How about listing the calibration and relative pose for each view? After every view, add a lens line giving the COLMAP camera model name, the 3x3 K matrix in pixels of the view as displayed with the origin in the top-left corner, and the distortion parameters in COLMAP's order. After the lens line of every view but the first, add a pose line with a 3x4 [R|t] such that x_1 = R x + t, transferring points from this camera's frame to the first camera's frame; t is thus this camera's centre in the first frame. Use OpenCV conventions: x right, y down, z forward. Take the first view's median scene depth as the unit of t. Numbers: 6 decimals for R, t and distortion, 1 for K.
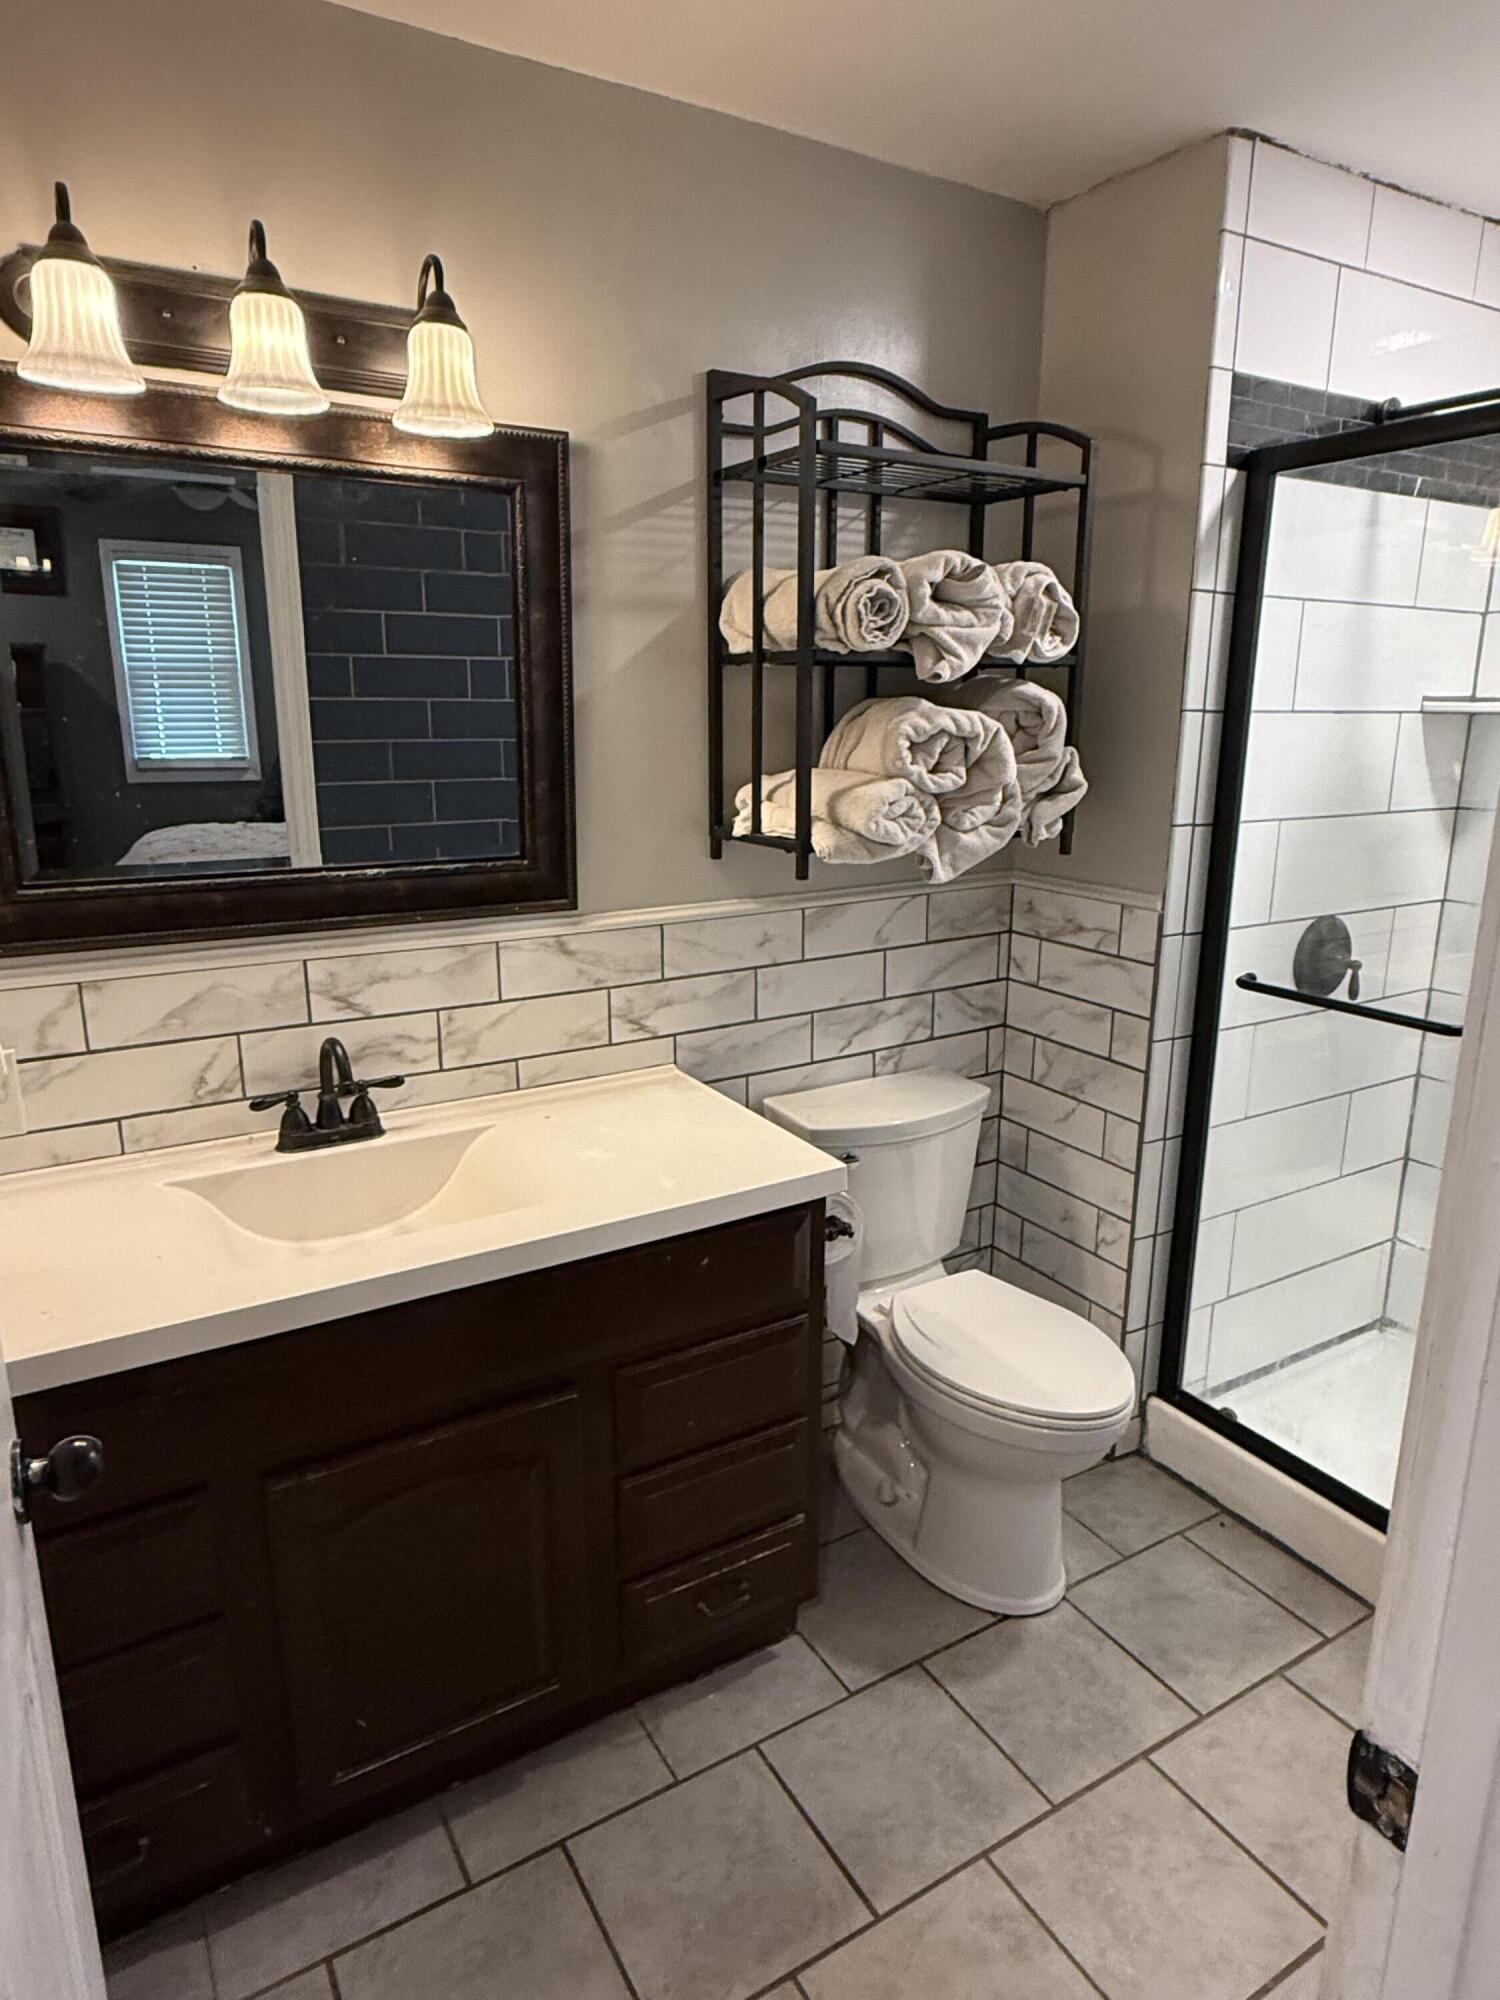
lens RADIAL K [[1209.7, 0, 748.0], [0, 1209.7, 996.0], [0, 0, 1]] dist [0.003227, -0.004118]
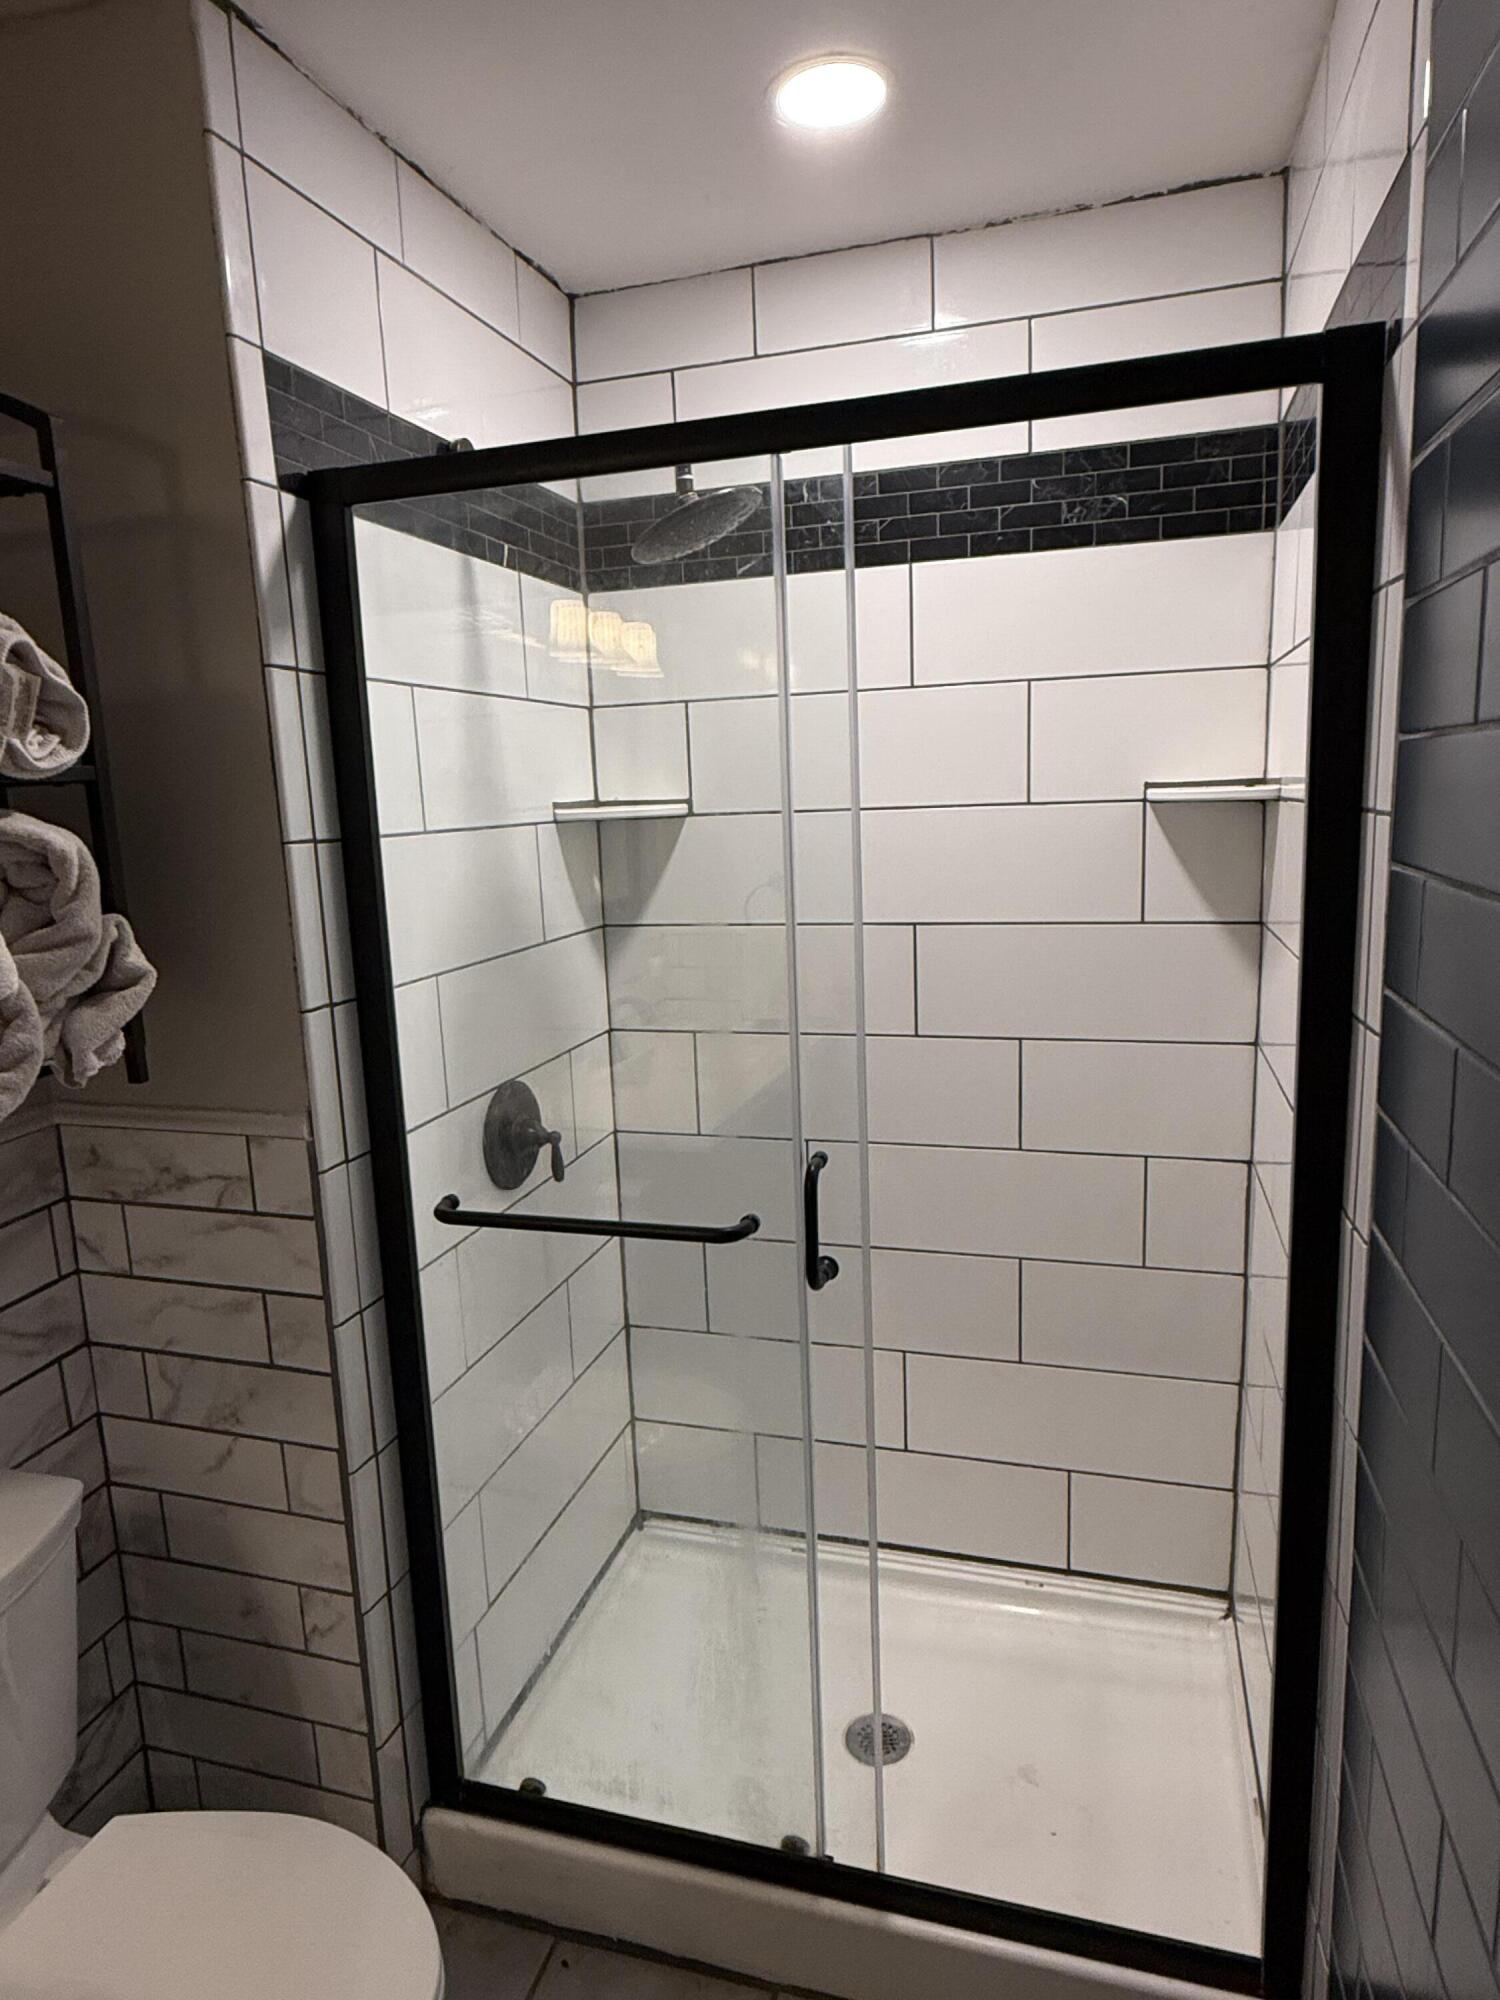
lens RADIAL K [[1209.7, 0, 745.3], [0, 1209.7, 1002.8], [0, 0, 1]] dist [0.003227, -0.004118]
pose [[0.737519, -0.150756, 0.658285, 0.087922], [0.198868, 0.980025, 0.001634, -0.093825], [-0.645382, 0.129706, 0.752767, 0.323382]]
